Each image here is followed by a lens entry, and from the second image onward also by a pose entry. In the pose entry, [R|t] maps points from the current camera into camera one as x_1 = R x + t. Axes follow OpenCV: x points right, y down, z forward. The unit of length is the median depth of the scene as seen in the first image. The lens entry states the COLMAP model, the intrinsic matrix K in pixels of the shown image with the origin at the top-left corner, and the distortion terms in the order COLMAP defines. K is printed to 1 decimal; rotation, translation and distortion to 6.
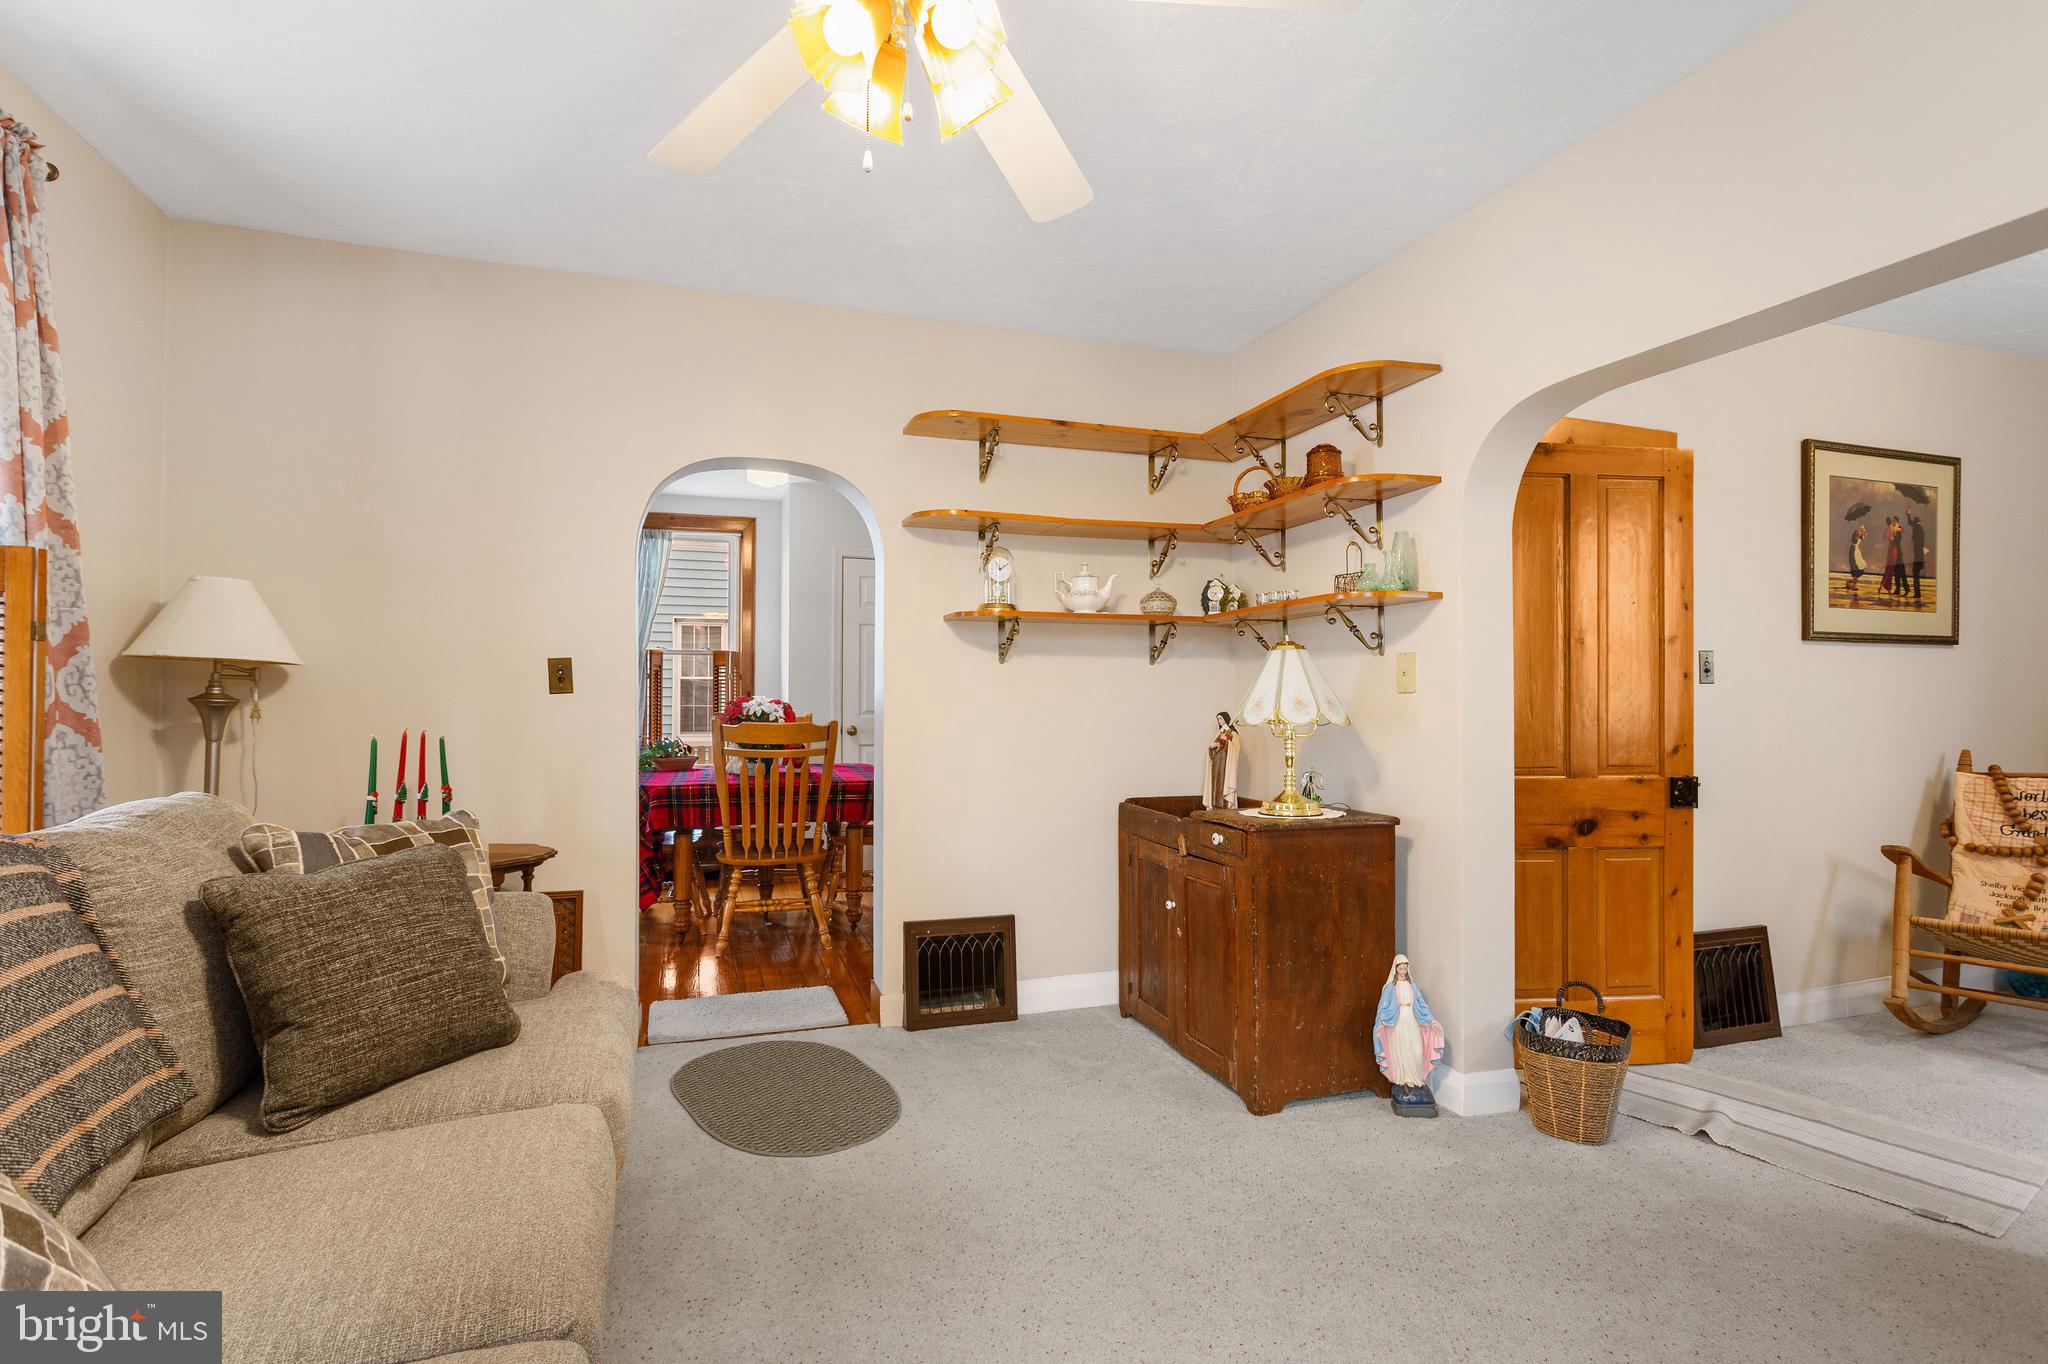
lens RADIAL K [[991.7, 0, 1020.0], [0, 991.7, 689.8], [0, 0, 1]] dist [0.002702, 0.000119]
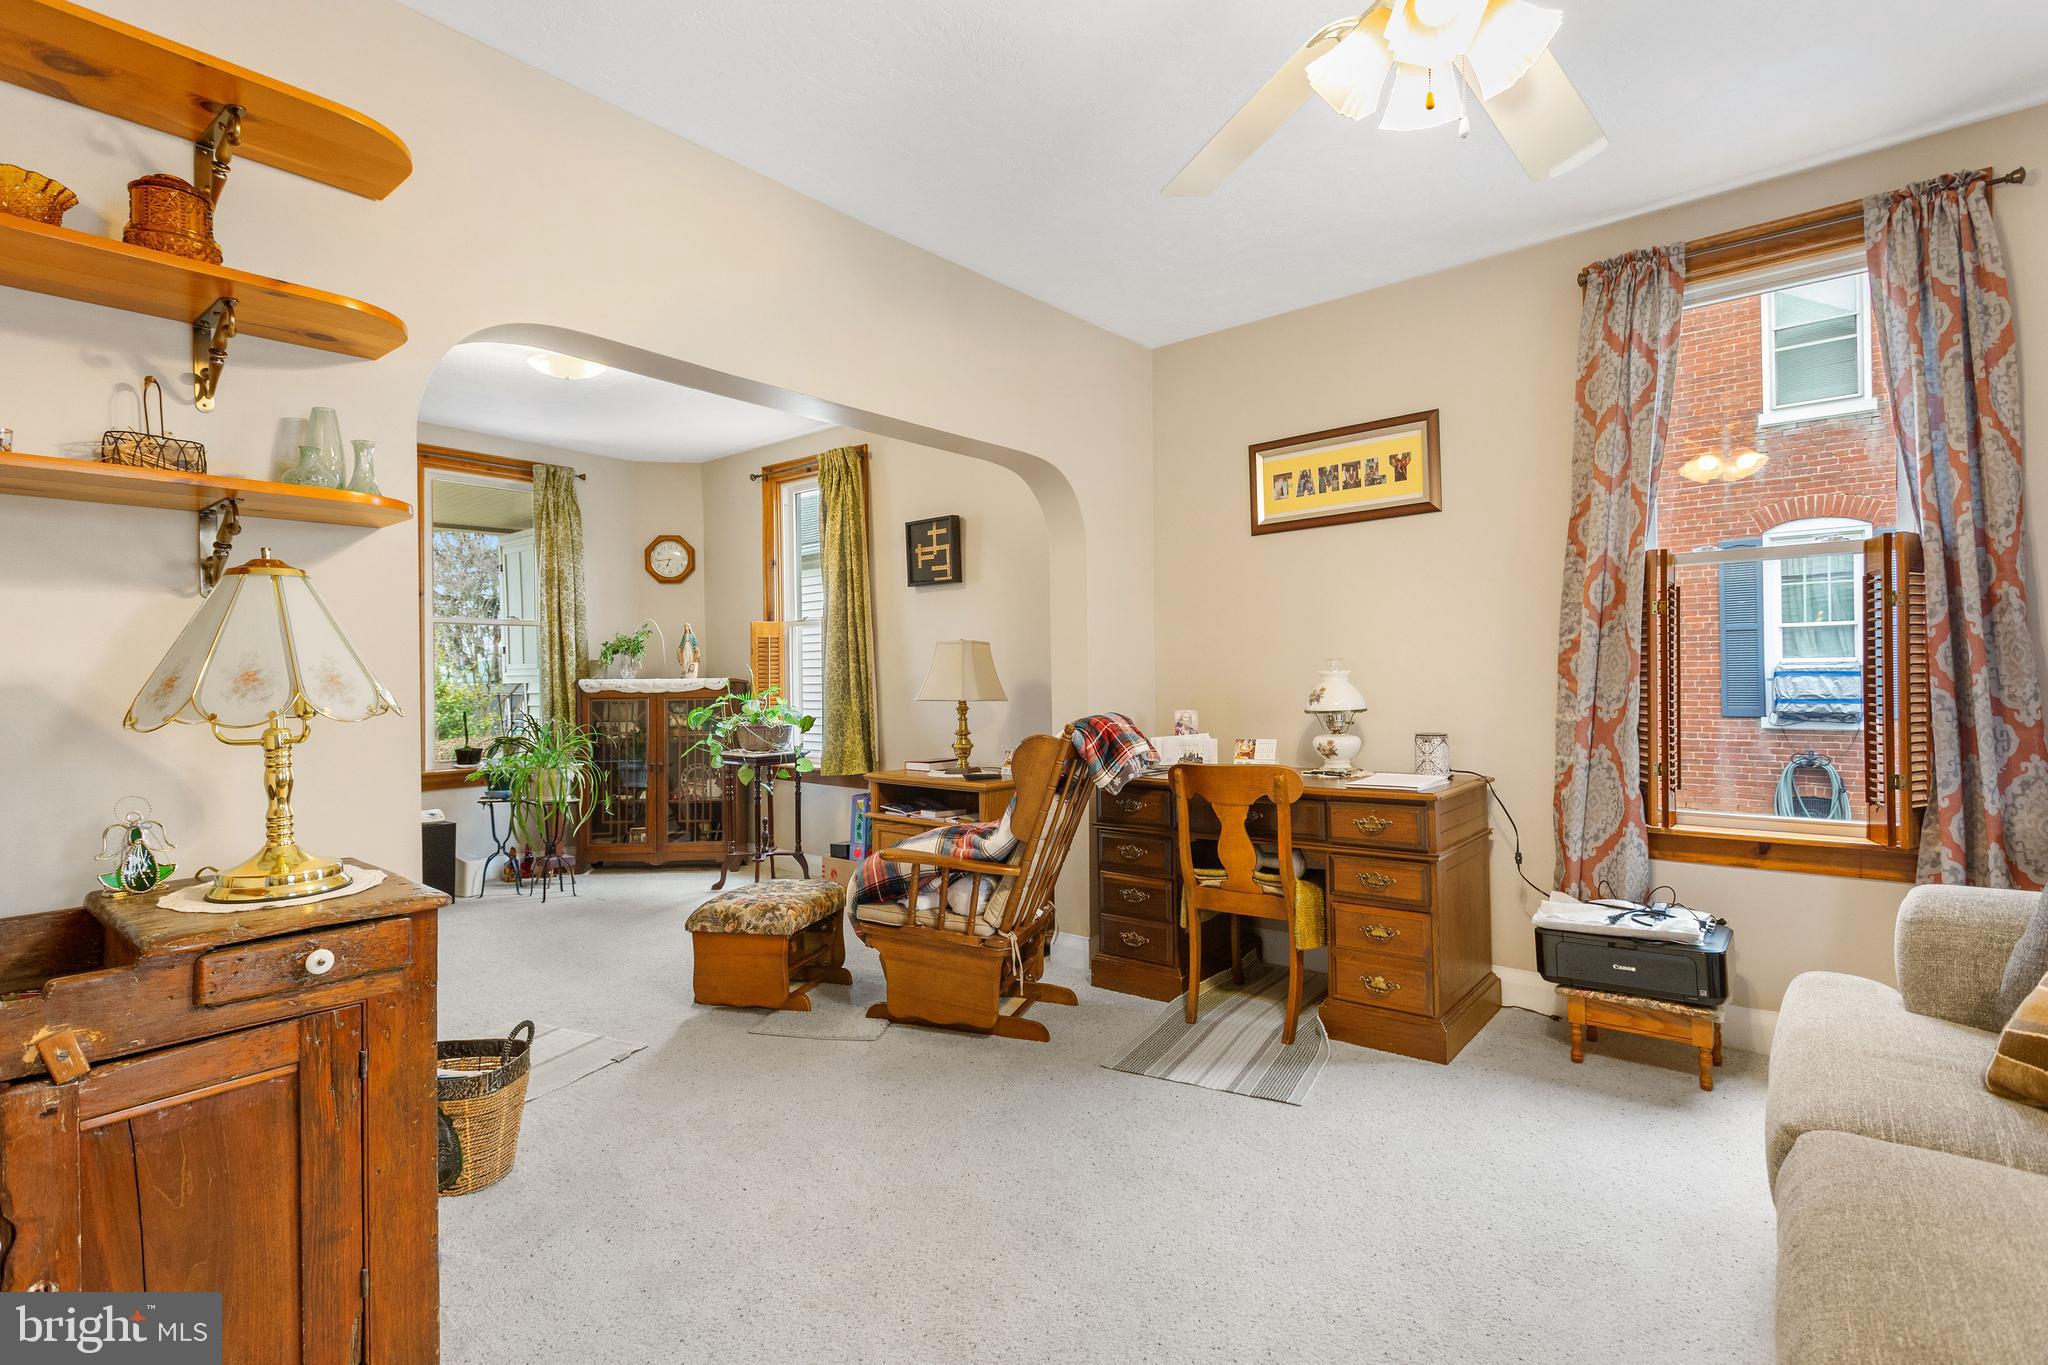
lens RADIAL K [[955.4, 0, 1024.0], [0, 955.4, 682.5], [0, 0, 1]] dist [0.002373, 0.000389]
pose [[-0.518354, 0.001512, 0.855165, -0.342747], [0.007114, 0.999971, 0.002544, 0.015448], [-0.855137, 0.007403, -0.518350, 0.869799]]
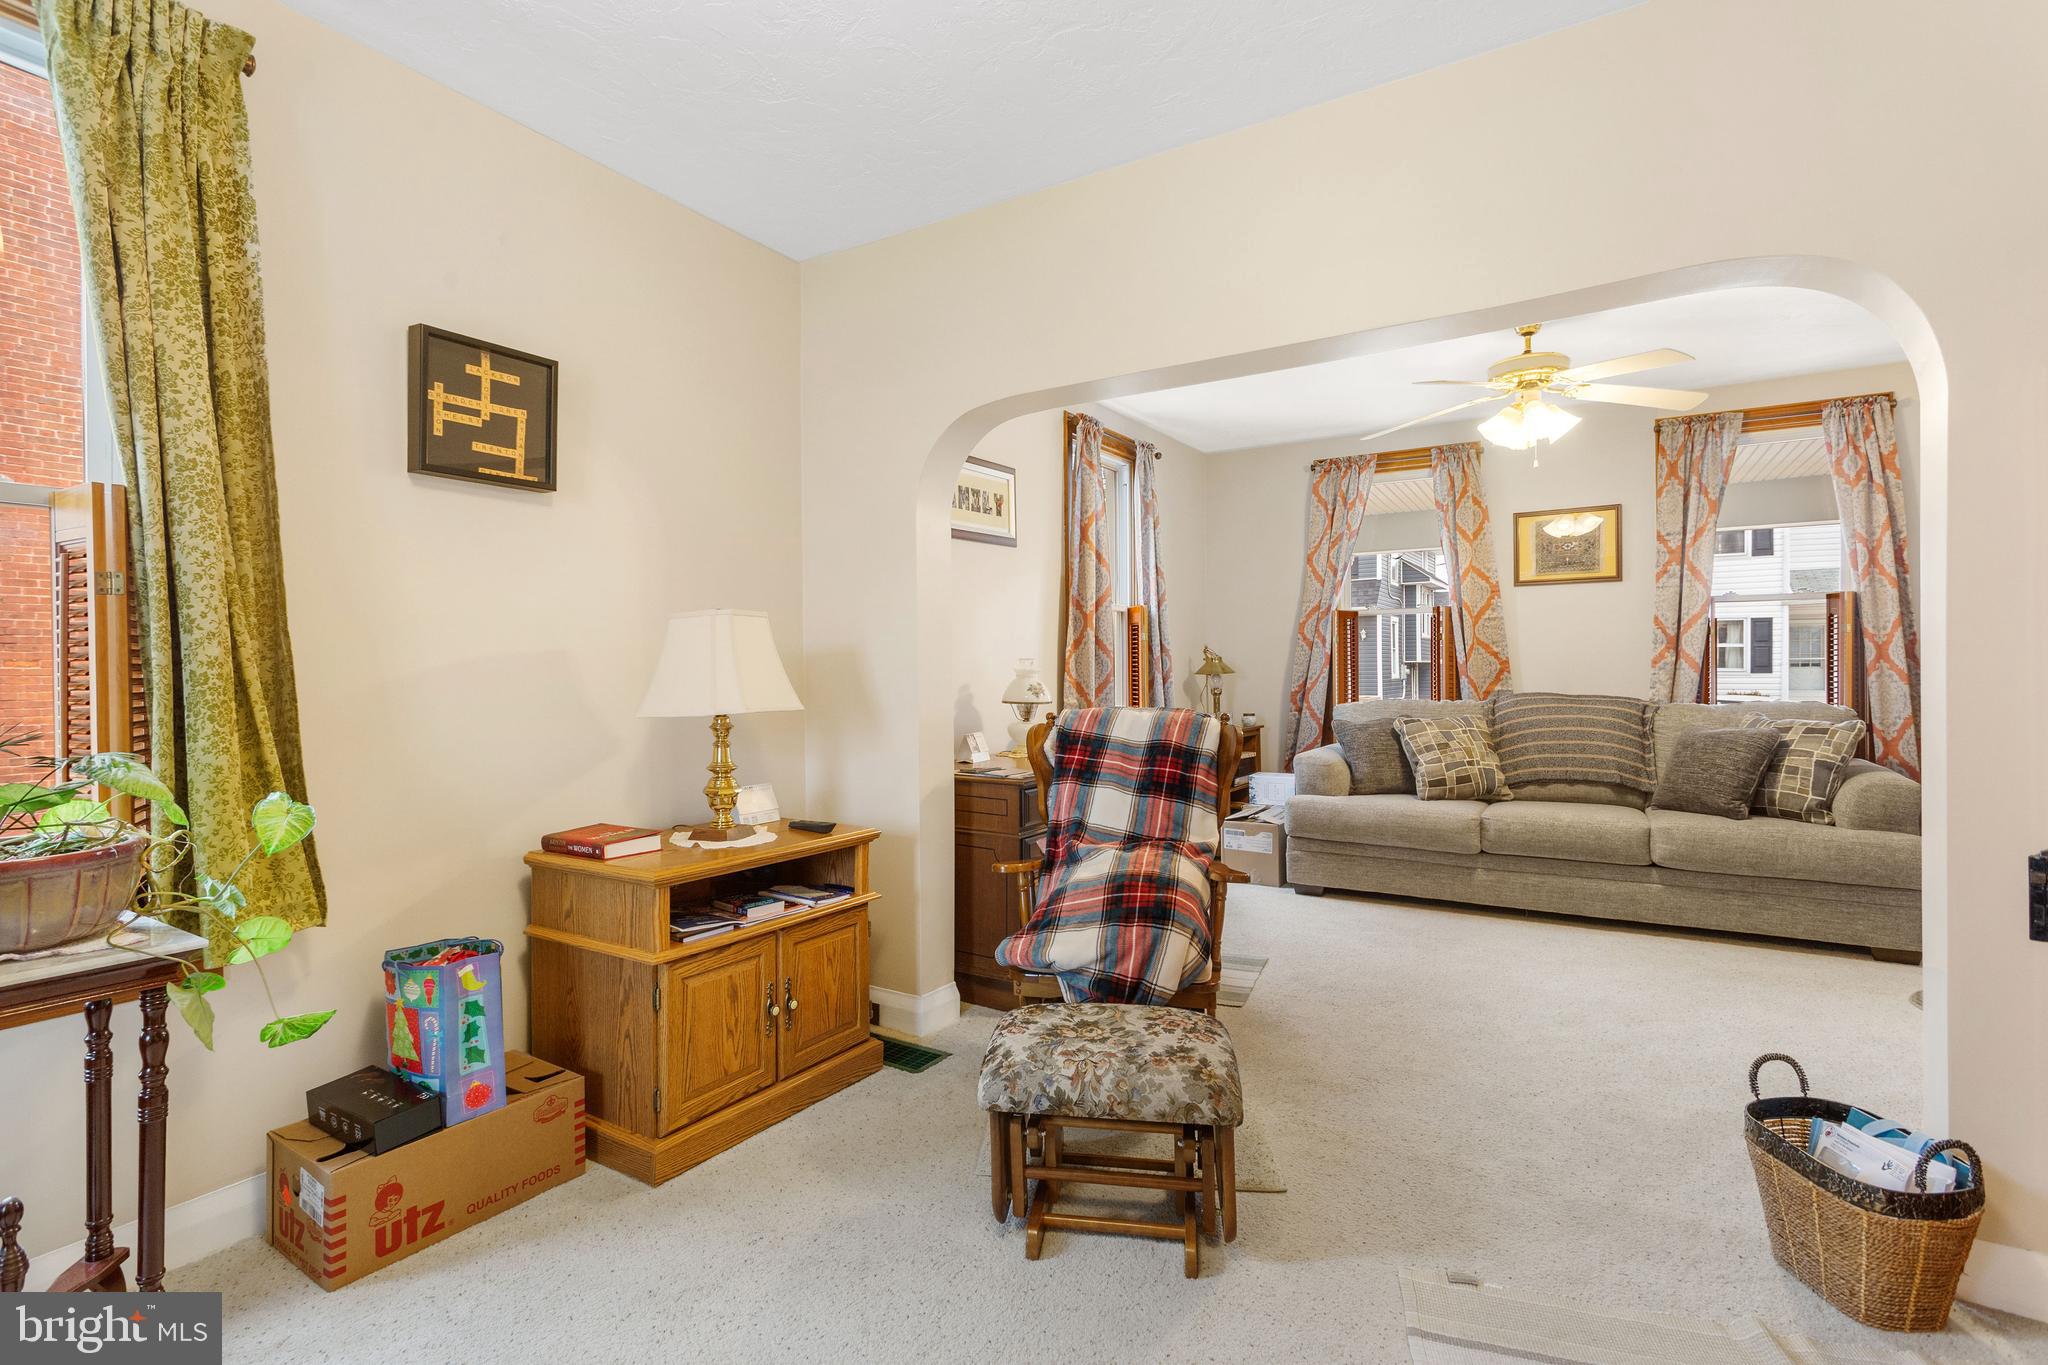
lens RADIAL K [[982.7, 0, 1024.0], [0, 982.7, 682.5], [0, 0, 1]] dist [0.002006, 0.000494]
pose [[-0.787055, 0.015338, -0.616692, 1.252735], [0.012651, 0.999882, 0.008723, 0.013640], [0.616753, -0.000936, -0.787156, 1.053458]]
